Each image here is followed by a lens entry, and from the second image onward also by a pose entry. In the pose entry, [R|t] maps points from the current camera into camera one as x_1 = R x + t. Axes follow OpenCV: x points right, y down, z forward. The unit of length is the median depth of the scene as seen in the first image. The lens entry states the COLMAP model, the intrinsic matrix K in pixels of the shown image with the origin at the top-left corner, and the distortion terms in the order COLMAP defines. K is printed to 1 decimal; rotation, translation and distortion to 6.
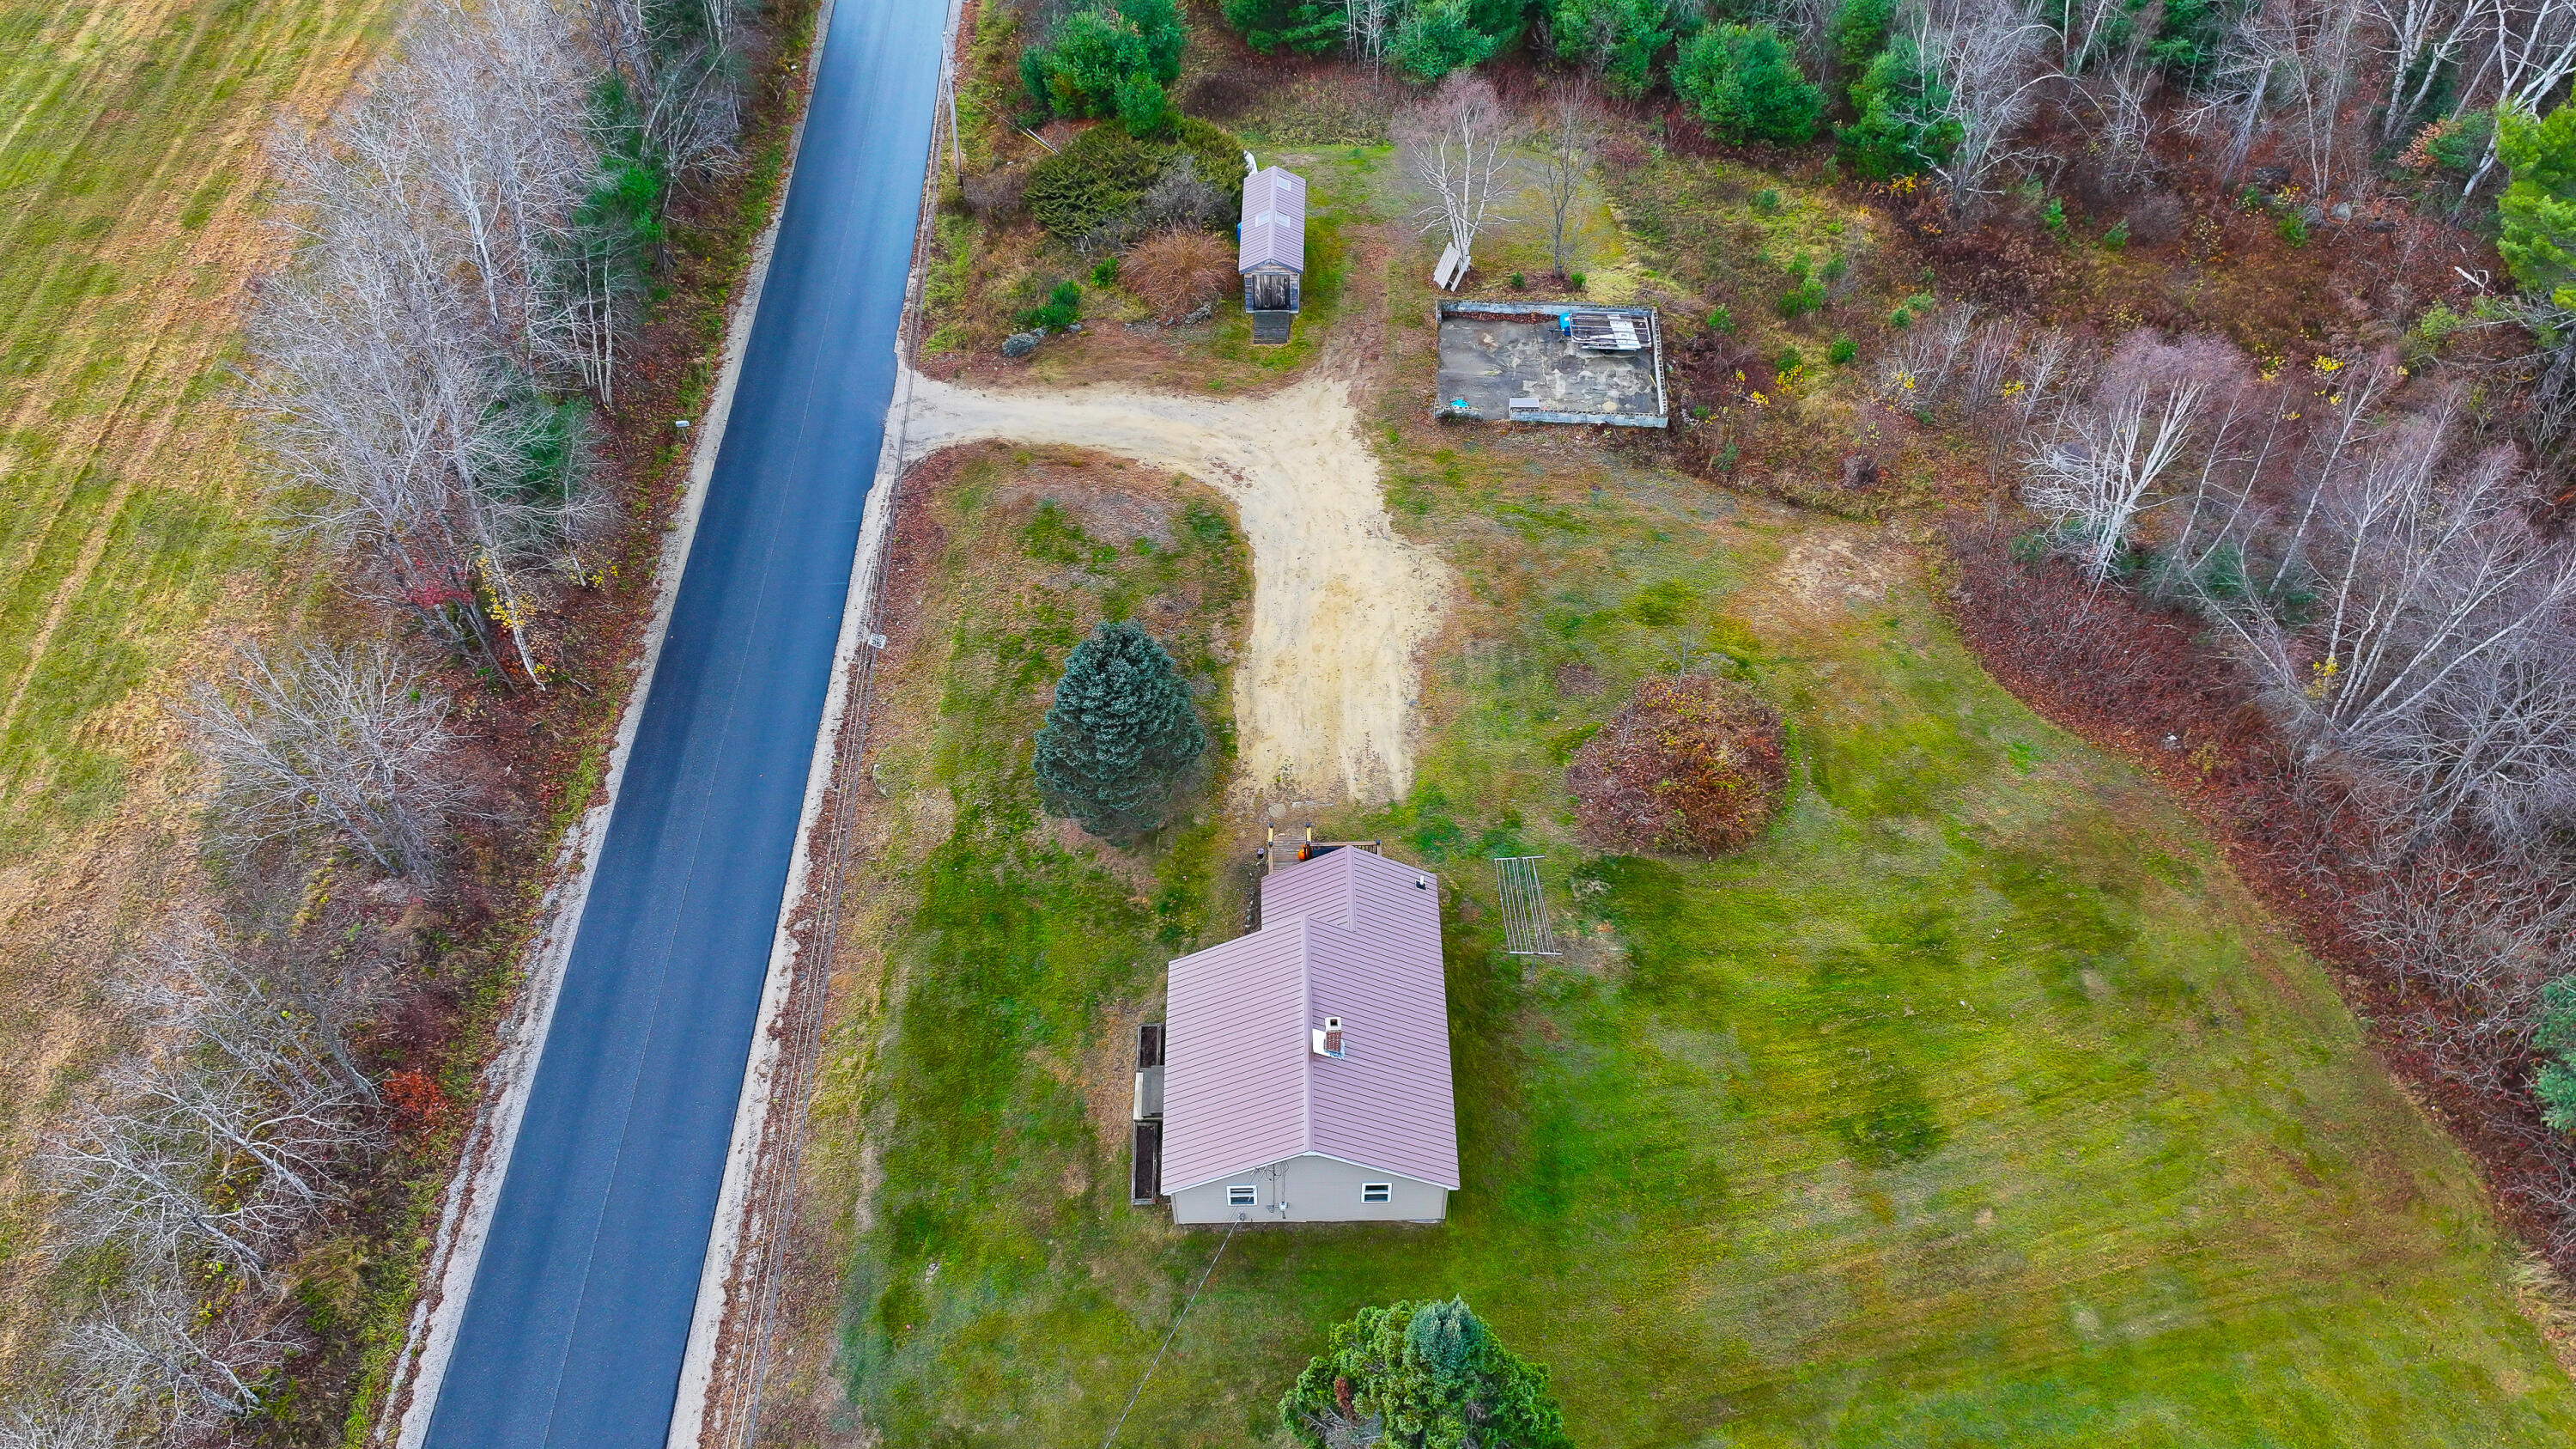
lens RADIAL K [[1814.3, 0, 1305.9], [0, 1814.3, 718.7], [0, 0, 1]] dist [0.001510, 0.009070]
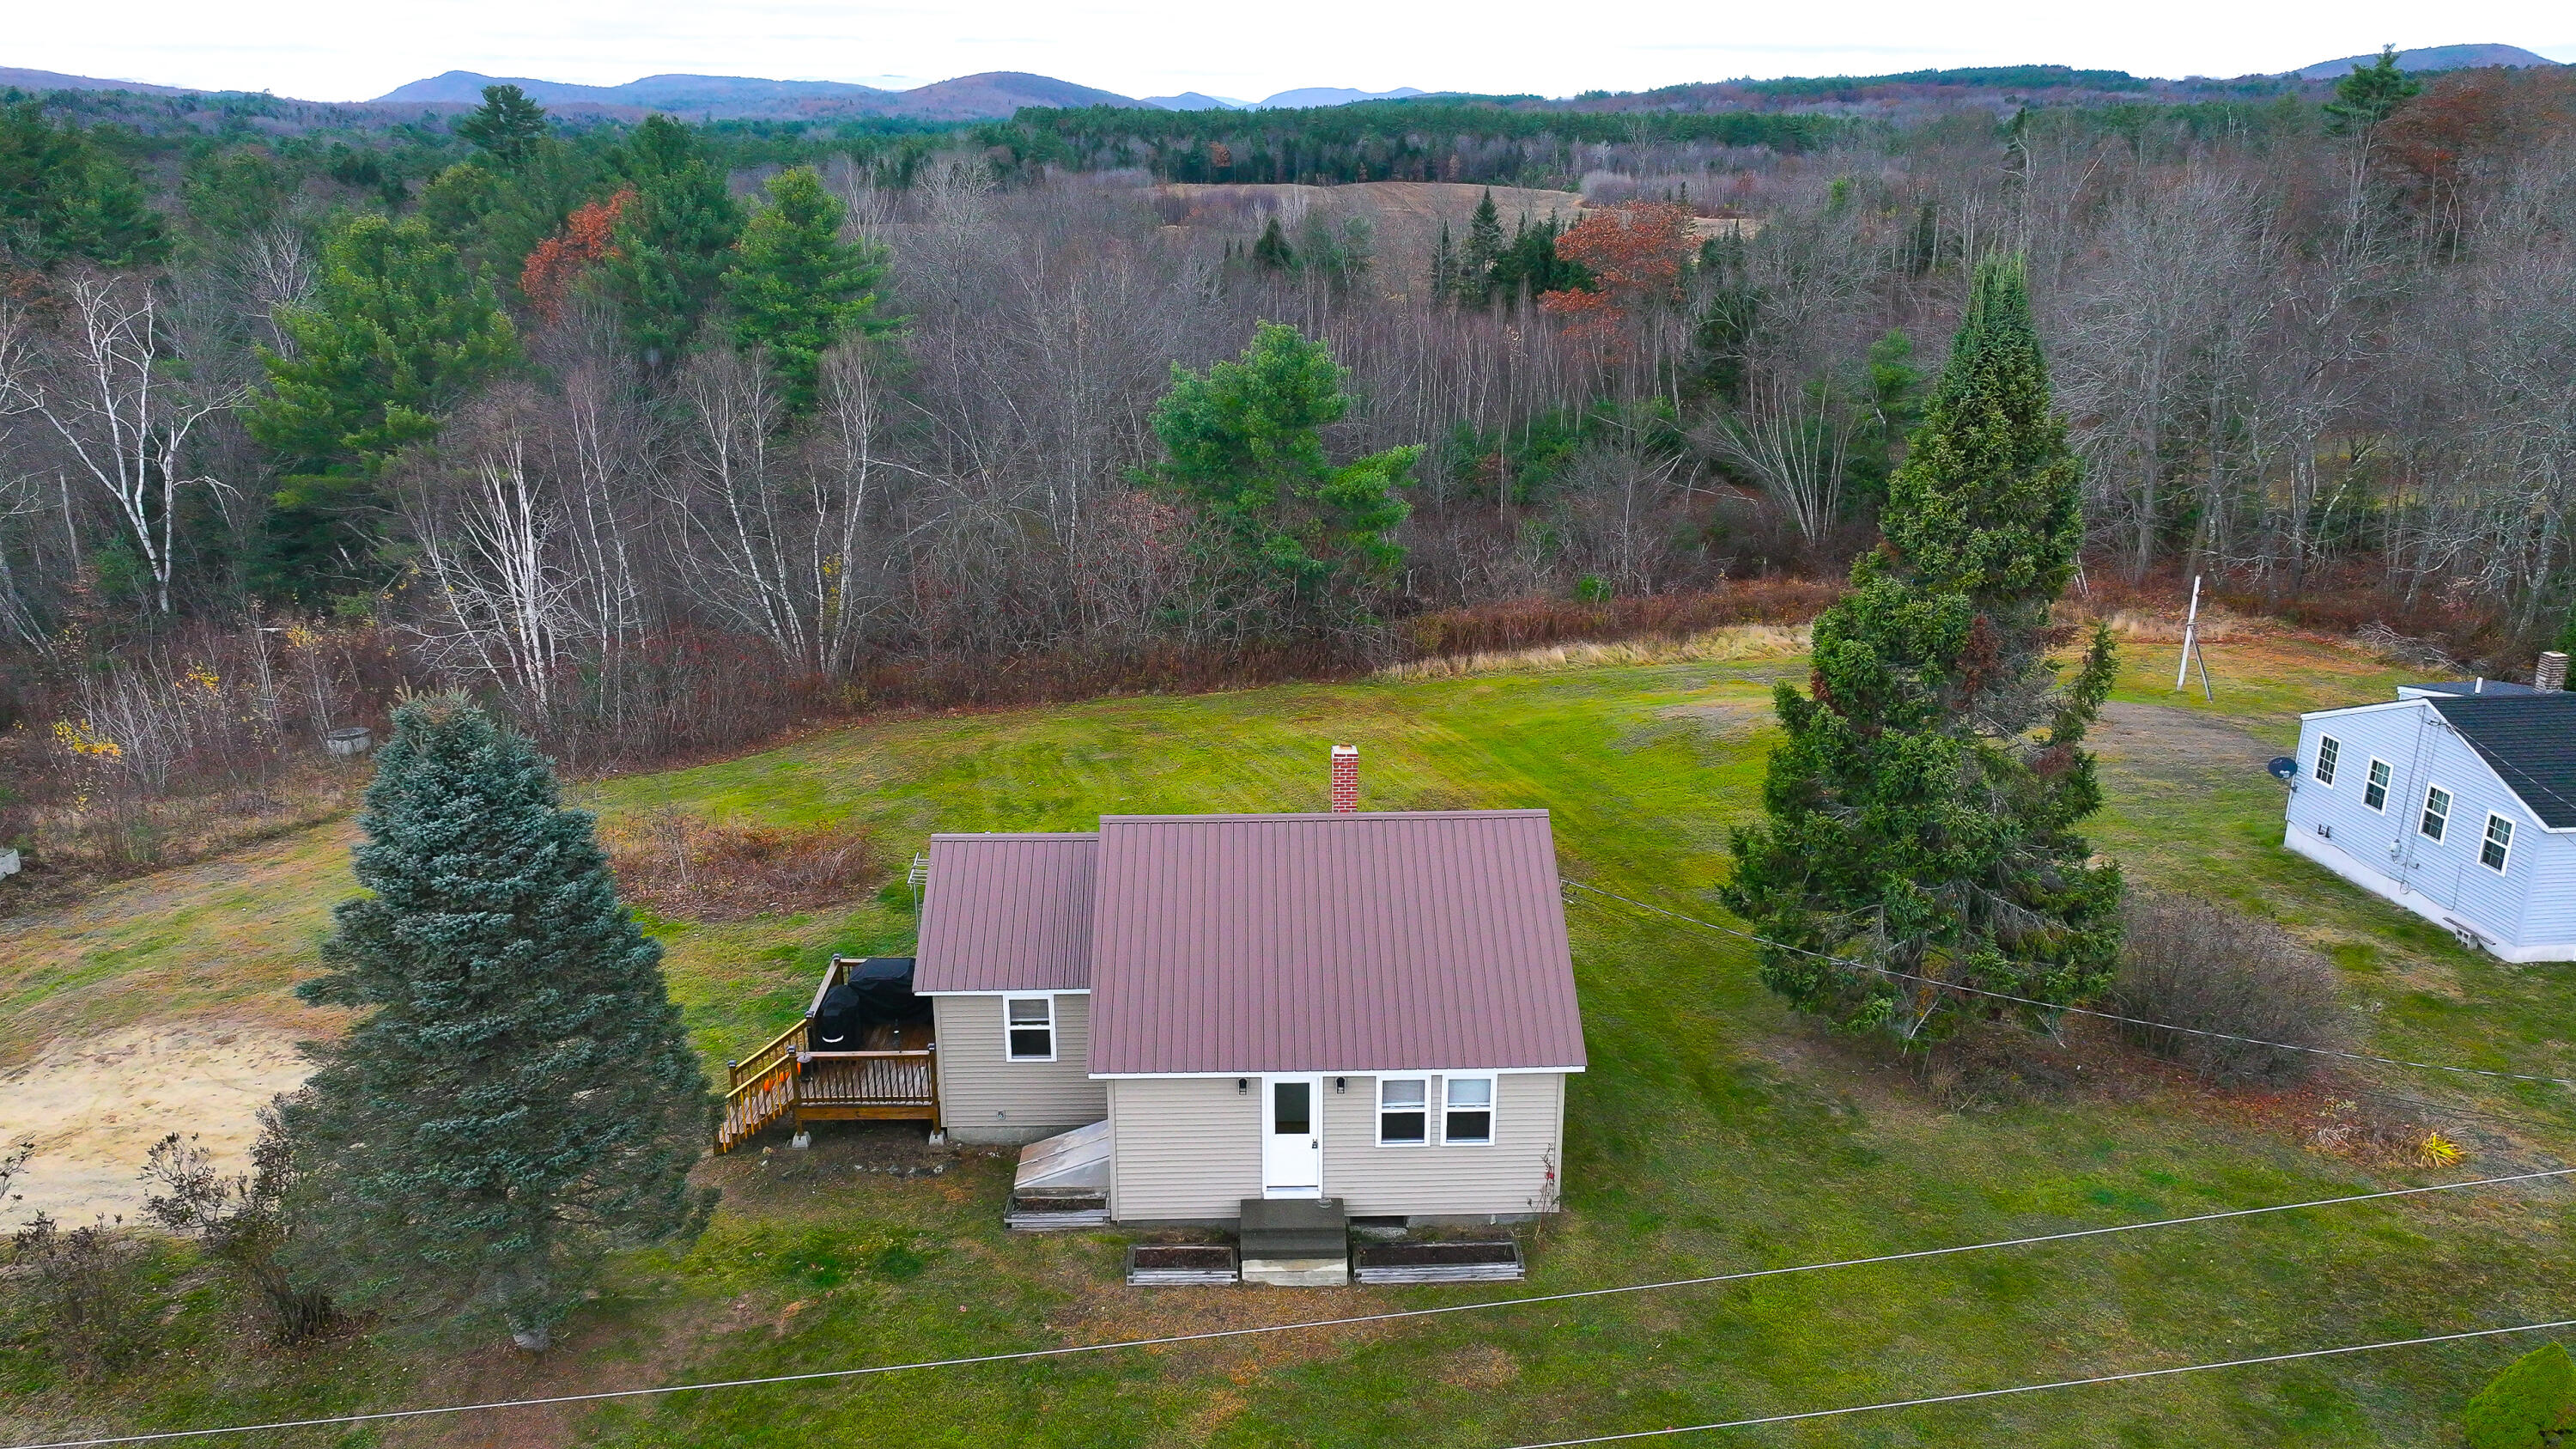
lens RADIAL K [[1814.3, 0, 1293.2], [0, 1814.3, 715.8], [0, 0, 1]] dist [0.001510, 0.009070]
pose [[-0.012641, -0.302760, 0.952983, -0.414352], [0.776818, 0.597119, 0.200008, 0.017947], [-0.629599, 0.742822, 0.227641, 0.633755]]
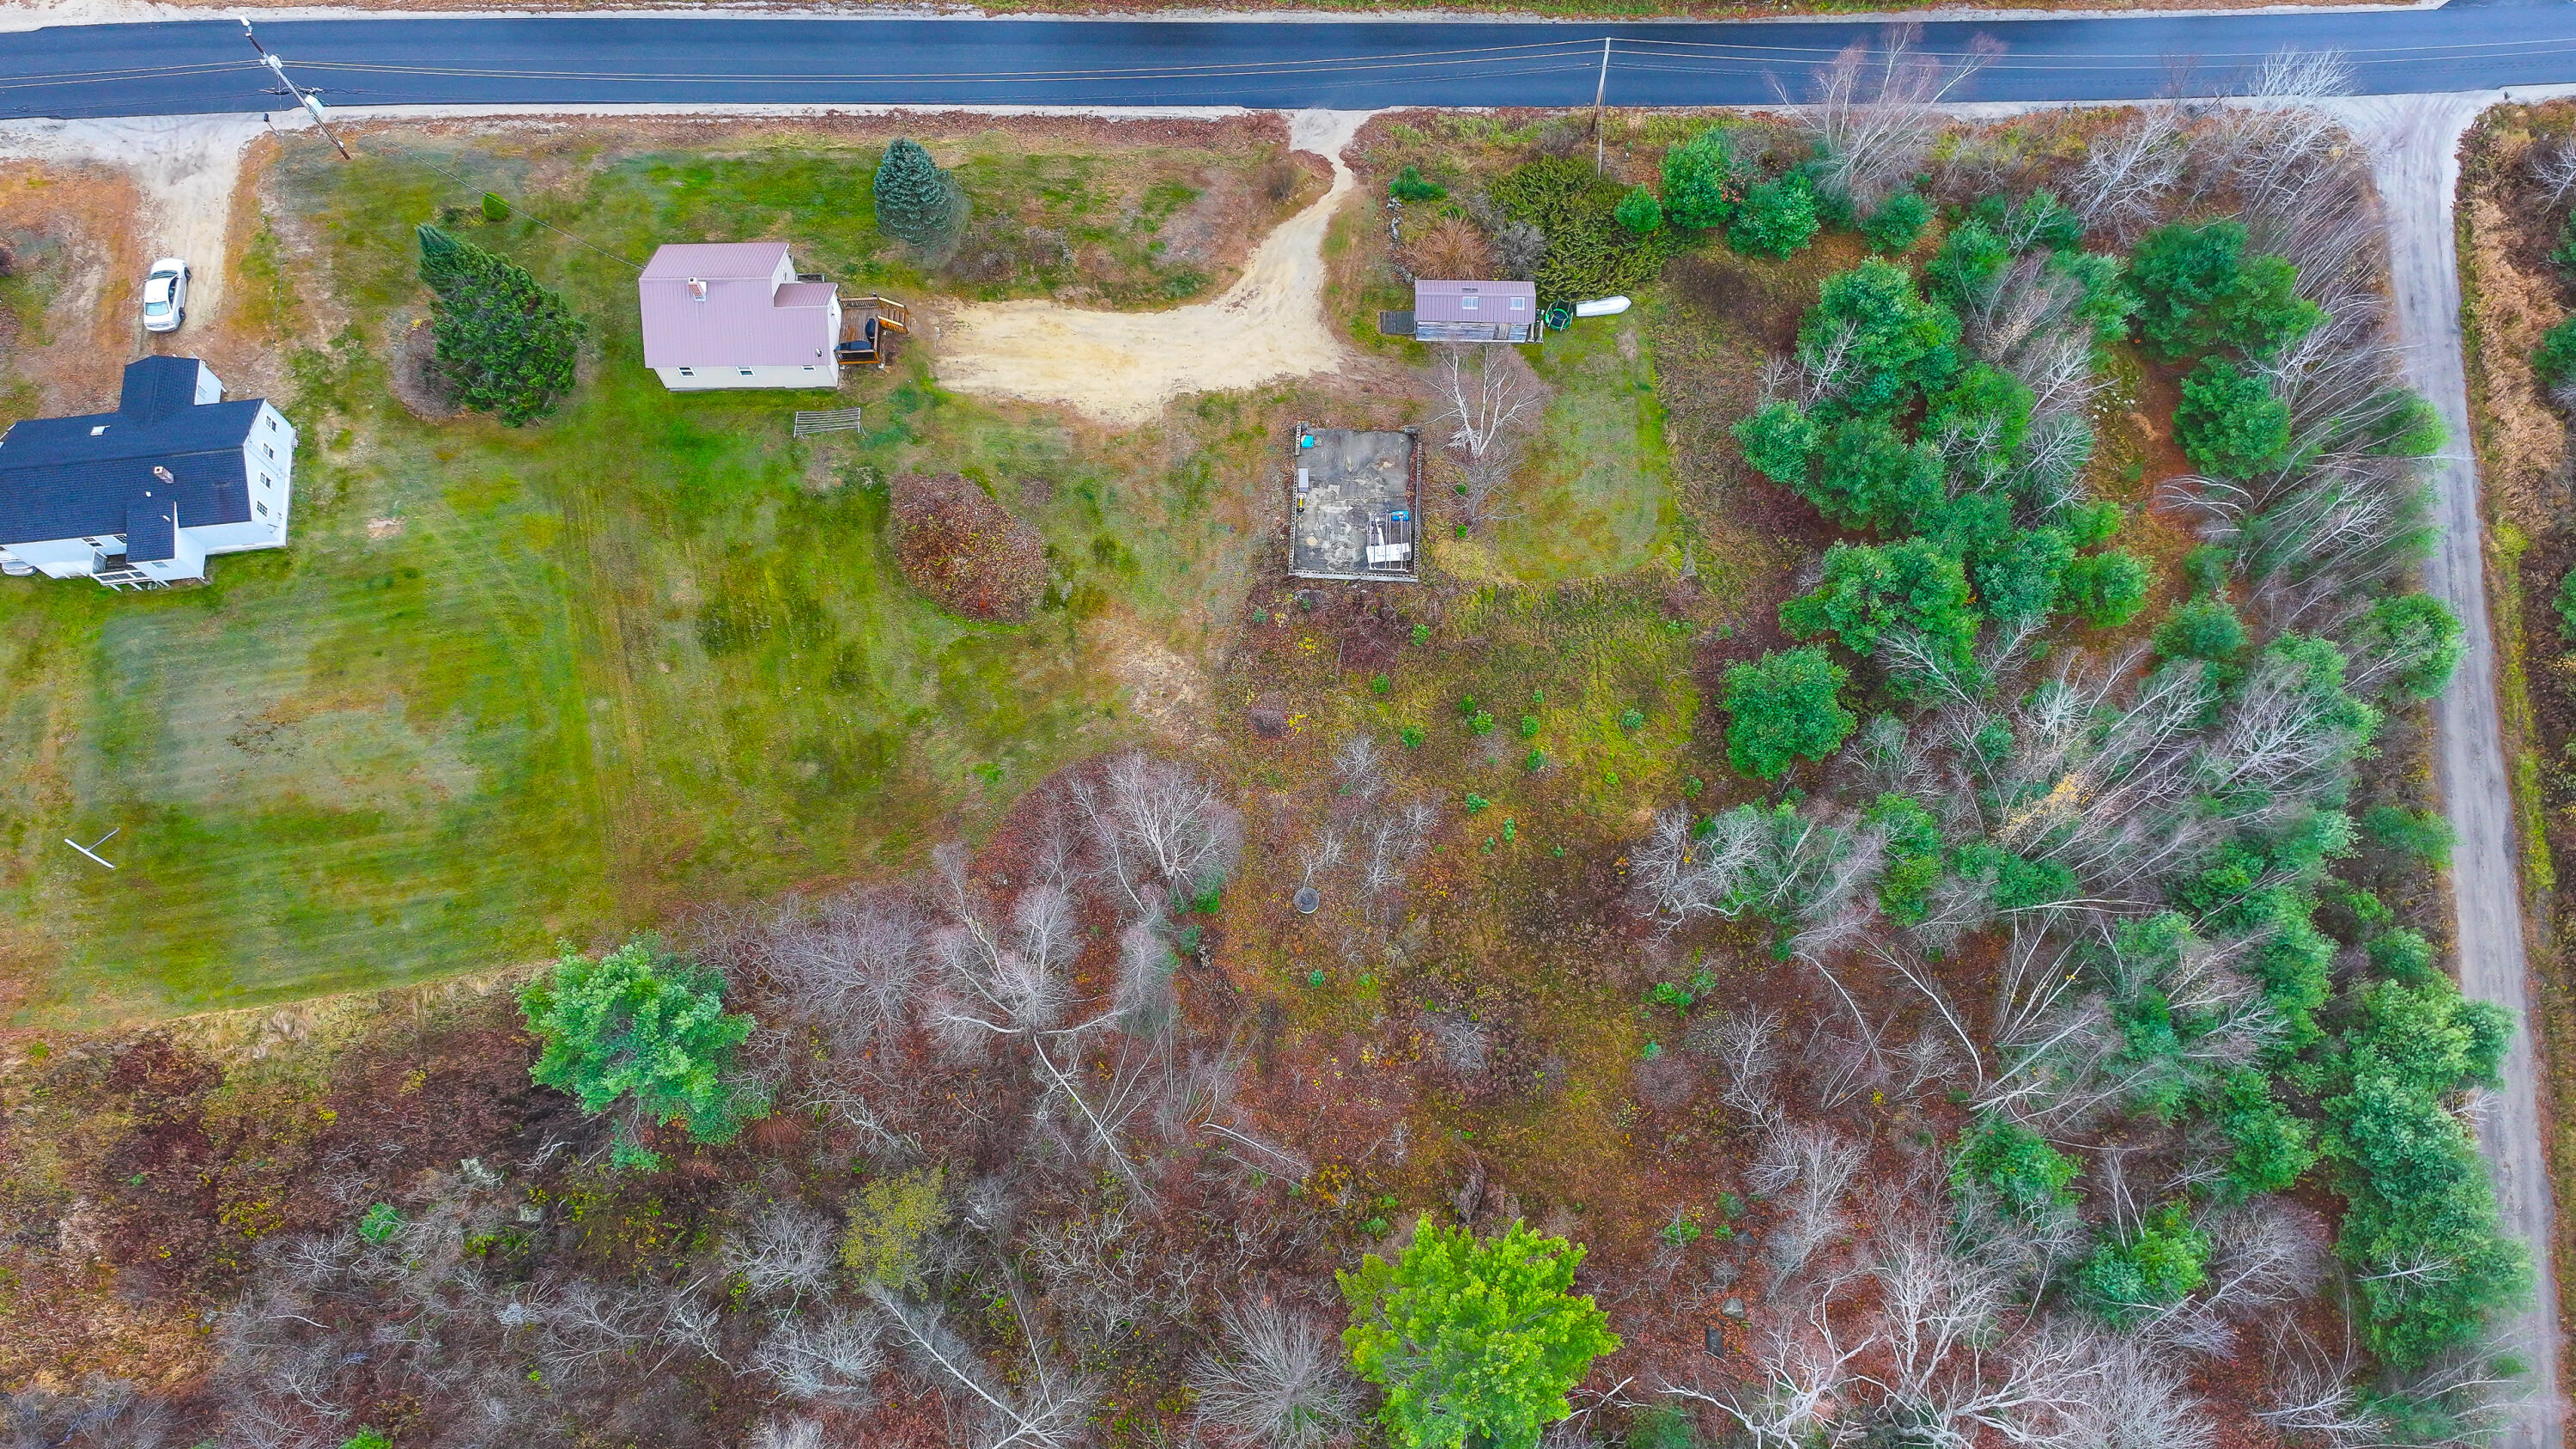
lens RADIAL K [[1814.3, 0, 1289.2], [0, 1814.3, 722.4], [0, 0, 1]] dist [0.001510, 0.009070]
pose [[0.002193, 0.935965, -0.352086, 0.874676], [-0.775393, 0.223926, 0.590443, -1.052964], [0.631475, 0.271710, 0.726232, 0.060917]]
